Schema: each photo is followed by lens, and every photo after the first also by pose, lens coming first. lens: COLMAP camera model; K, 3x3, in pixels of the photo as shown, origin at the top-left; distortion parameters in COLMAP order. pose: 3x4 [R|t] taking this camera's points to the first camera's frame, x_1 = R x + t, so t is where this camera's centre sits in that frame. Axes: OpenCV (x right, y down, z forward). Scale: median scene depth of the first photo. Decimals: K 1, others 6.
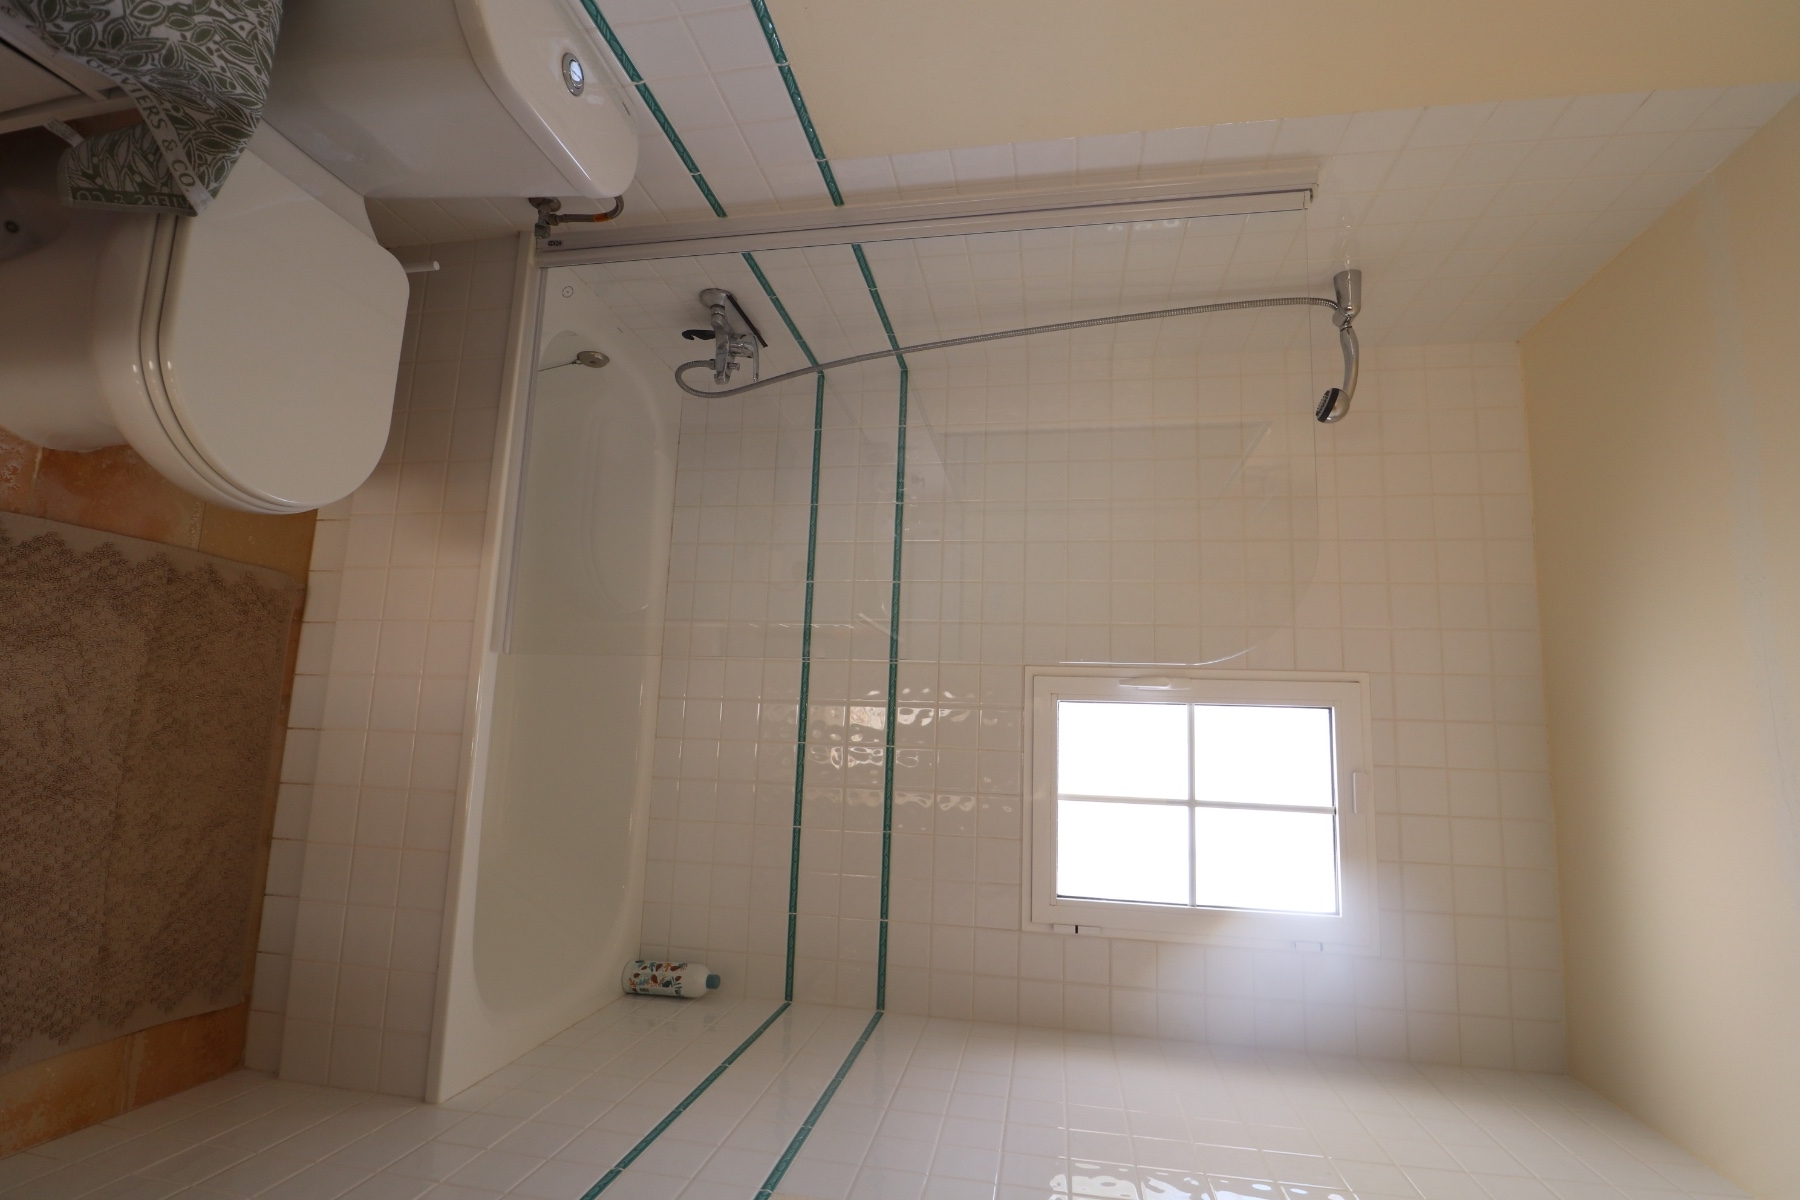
lens RADIAL K [[856.6, 0, 896.4], [0, 856.6, 596.4], [0, 0, 1]] dist [0.000253, -0.014287]
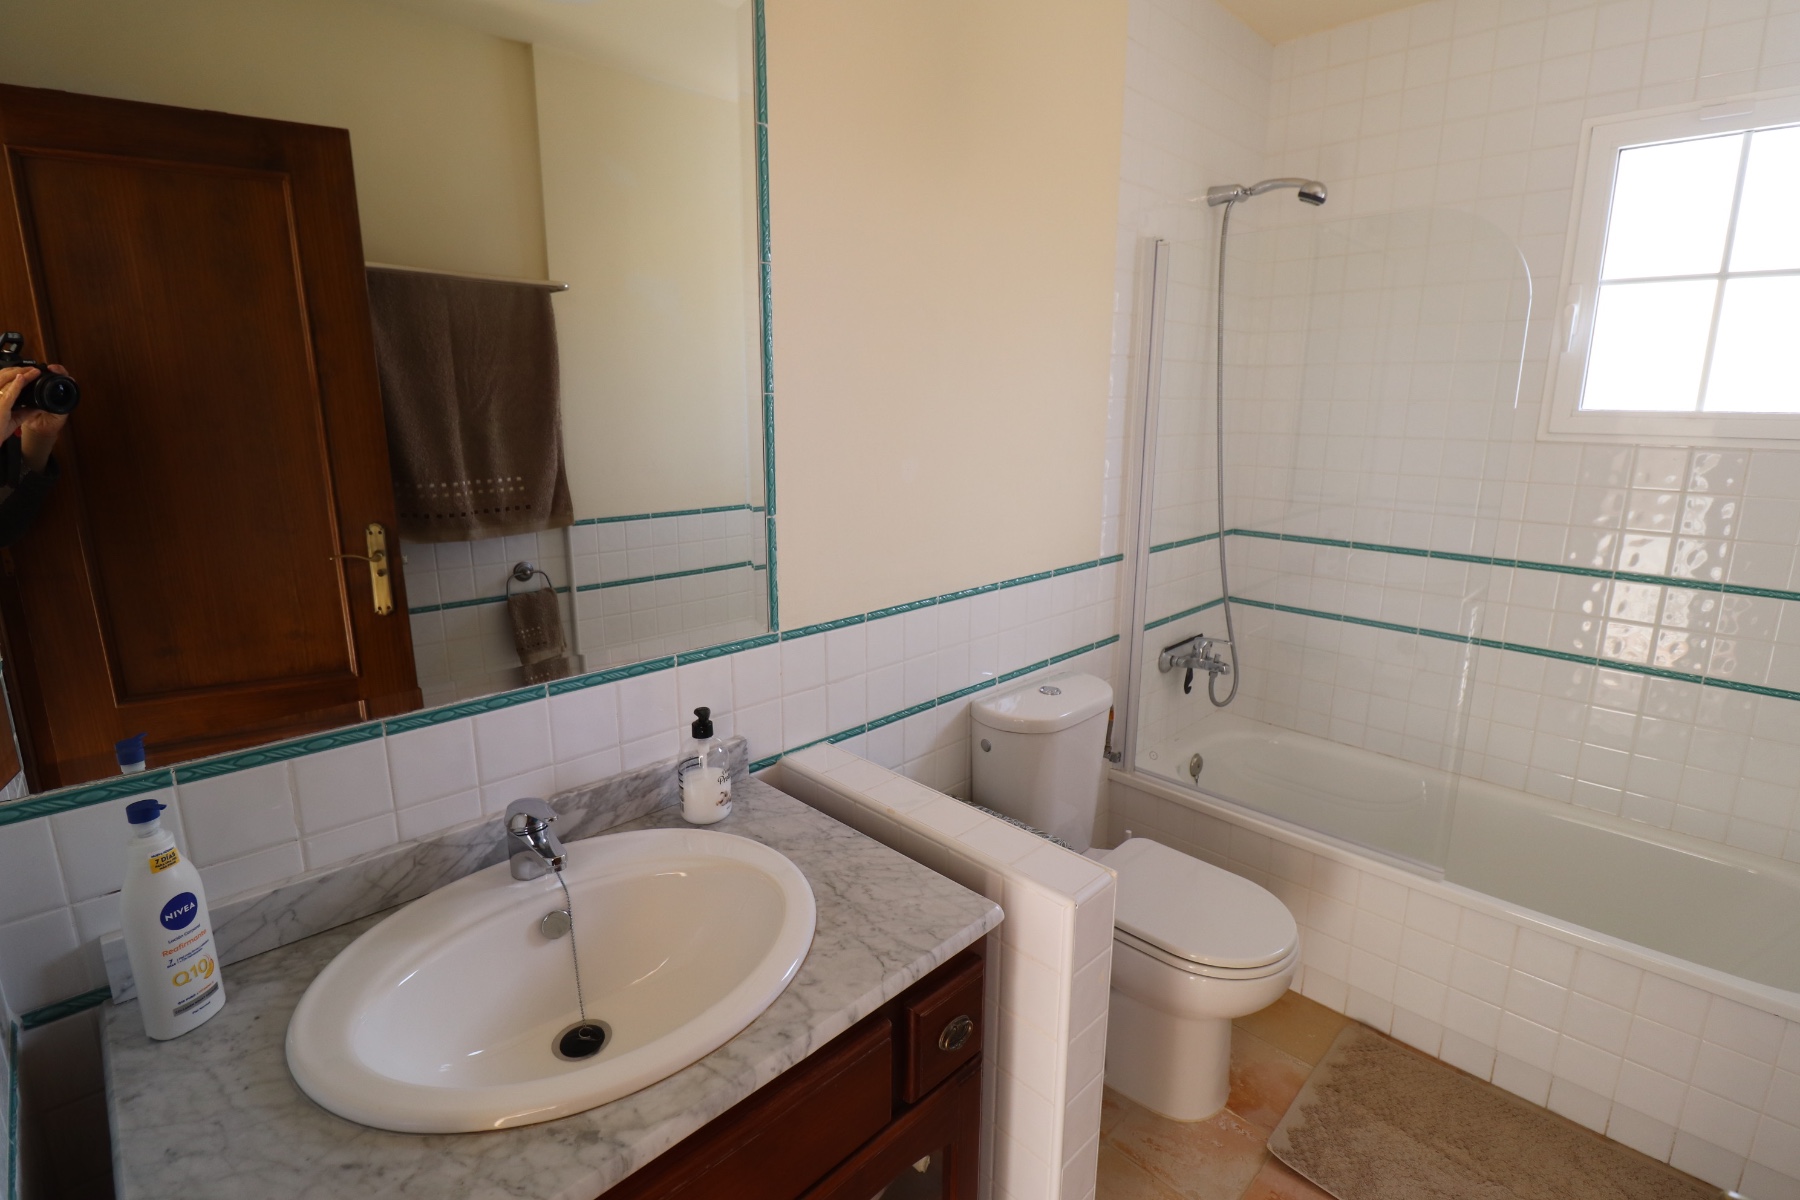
lens RADIAL K [[856.6, 0, 896.4], [0, 856.6, 596.4], [0, 0, 1]] dist [0.000253, -0.014287]
pose [[0.102480, -0.992318, -0.069308, -0.063795], [0.820232, 0.123716, -0.558493, 0.055451], [0.562777, 0.000386, 0.826609, -0.408805]]
